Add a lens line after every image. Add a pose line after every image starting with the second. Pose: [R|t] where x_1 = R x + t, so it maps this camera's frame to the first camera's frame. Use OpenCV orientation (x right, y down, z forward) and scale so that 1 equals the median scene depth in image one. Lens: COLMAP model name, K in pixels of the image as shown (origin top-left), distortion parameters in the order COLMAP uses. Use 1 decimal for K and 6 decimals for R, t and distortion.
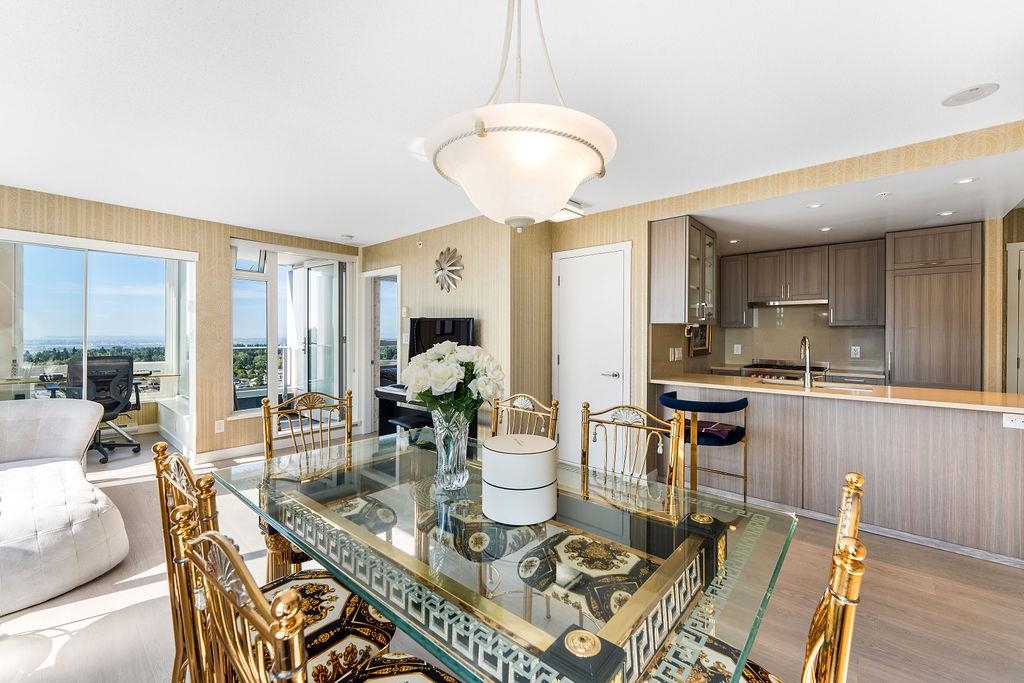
lens RADIAL K [[416.0, 0, 522.5], [0, 416.0, 336.6], [0, 0, 1]] dist [-0.002067, -0.000182]
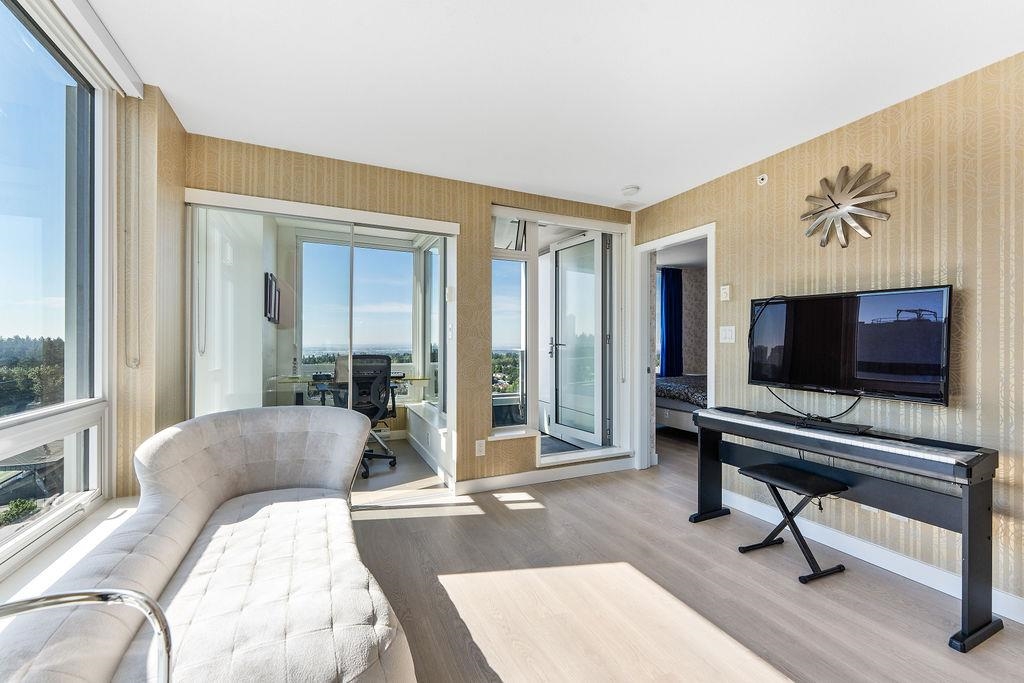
lens RADIAL K [[416.0, 0, 522.4], [0, 416.0, 344.3], [0, 0, 1]] dist [-0.002067, -0.000182]
pose [[0.917931, 0.001433, -0.396738, -0.338255], [-0.002612, 0.999994, -0.002433, 0.024372], [0.396732, 0.003270, 0.917929, 0.308386]]
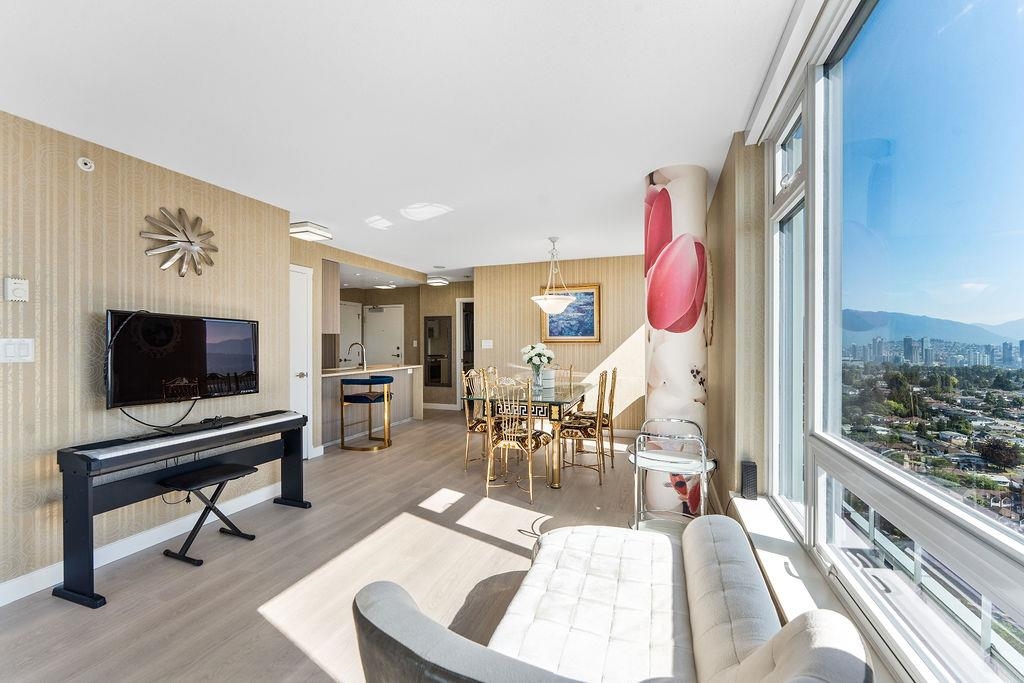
lens RADIAL K [[416.0, 0, 511.9], [0, 416.0, 342.2], [0, 0, 1]] dist [-0.002067, -0.000182]
pose [[-0.354526, 0.002419, 0.935043, -0.937295], [0.006638, 0.999978, -0.000070, 0.000069], [-0.935023, 0.006182, -0.354534, 0.717203]]
